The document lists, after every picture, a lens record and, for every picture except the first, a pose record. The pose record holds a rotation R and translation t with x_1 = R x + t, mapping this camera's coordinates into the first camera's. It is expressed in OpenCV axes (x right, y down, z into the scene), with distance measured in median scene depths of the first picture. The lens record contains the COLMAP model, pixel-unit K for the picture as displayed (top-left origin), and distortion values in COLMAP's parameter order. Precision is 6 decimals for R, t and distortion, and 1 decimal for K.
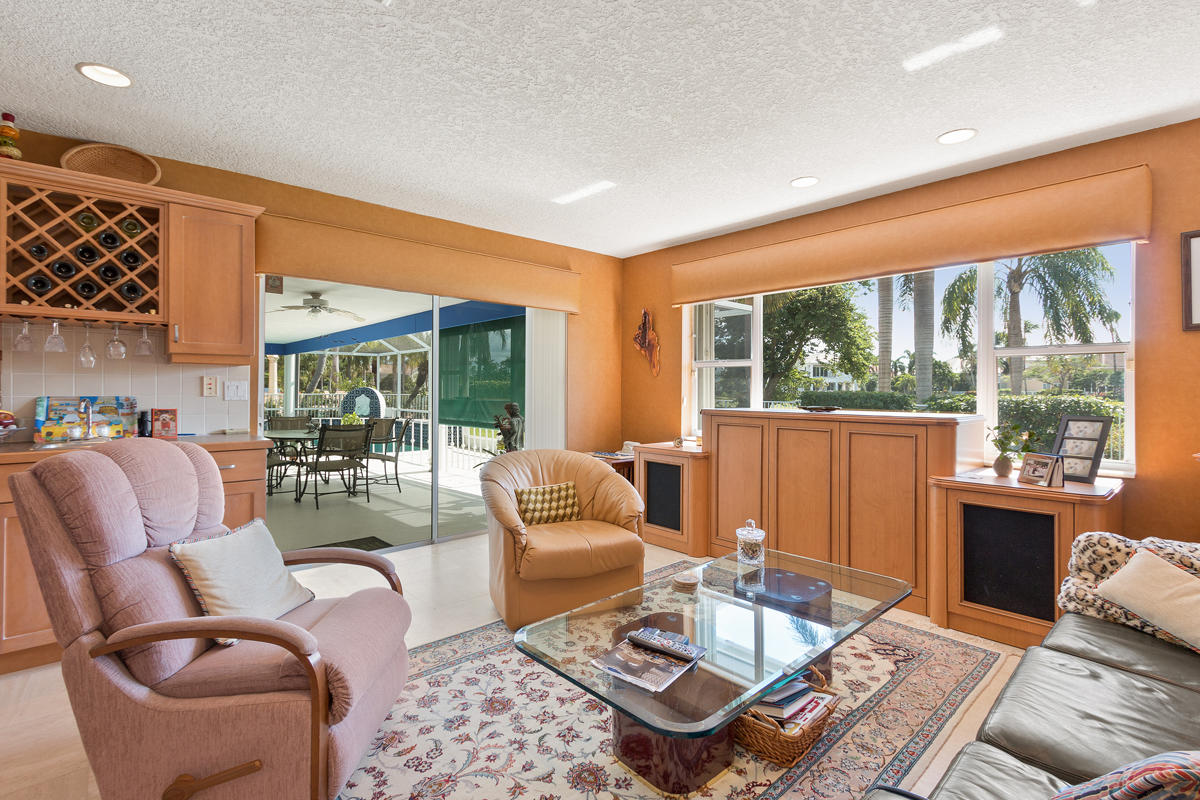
lens RADIAL K [[550.1, 0, 598.6], [0, 550.1, 392.0], [0, 0, 1]] dist [-0.000174, -0.000252]
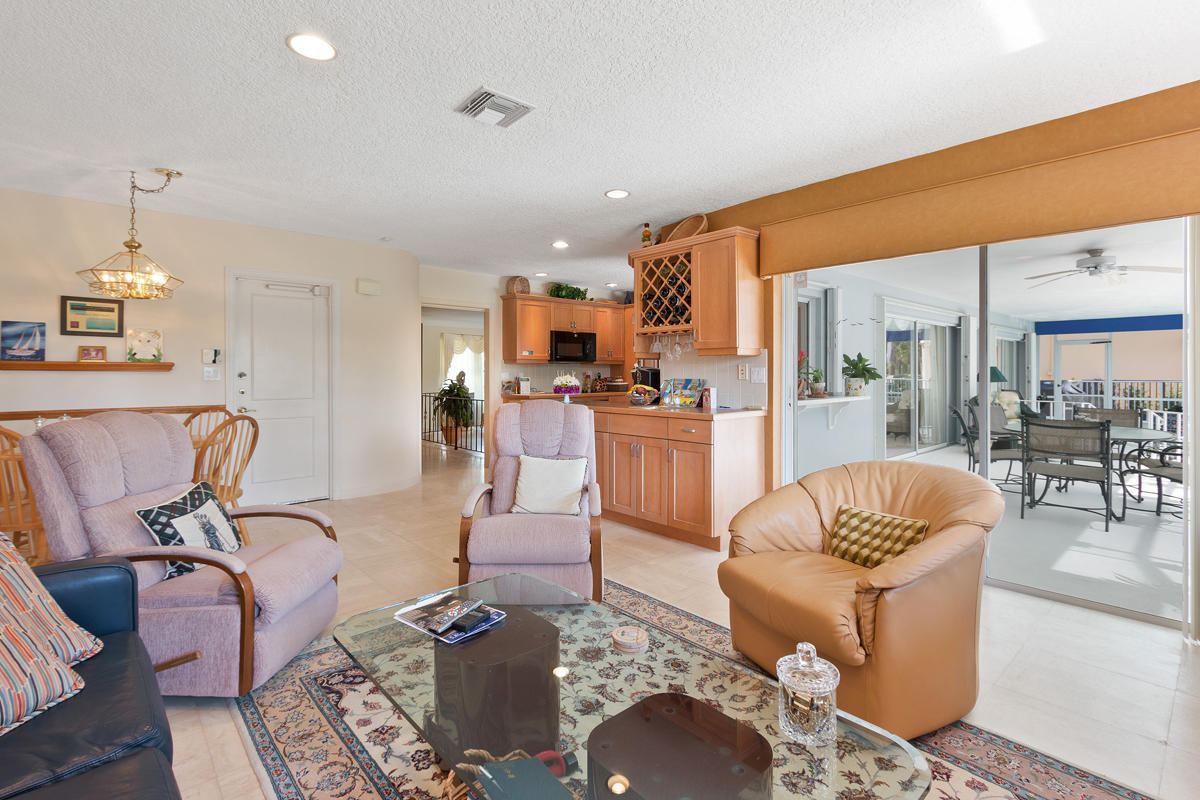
lens RADIAL K [[565.8, 0, 569.7], [0, 565.8, 368.5], [0, 0, 1]] dist [-0.002208, -0.000756]
pose [[-0.039227, -0.012506, -0.999152, 0.732991], [-0.005102, 0.999911, -0.012315, -0.000144], [0.999217, 0.004615, -0.039287, 0.746864]]
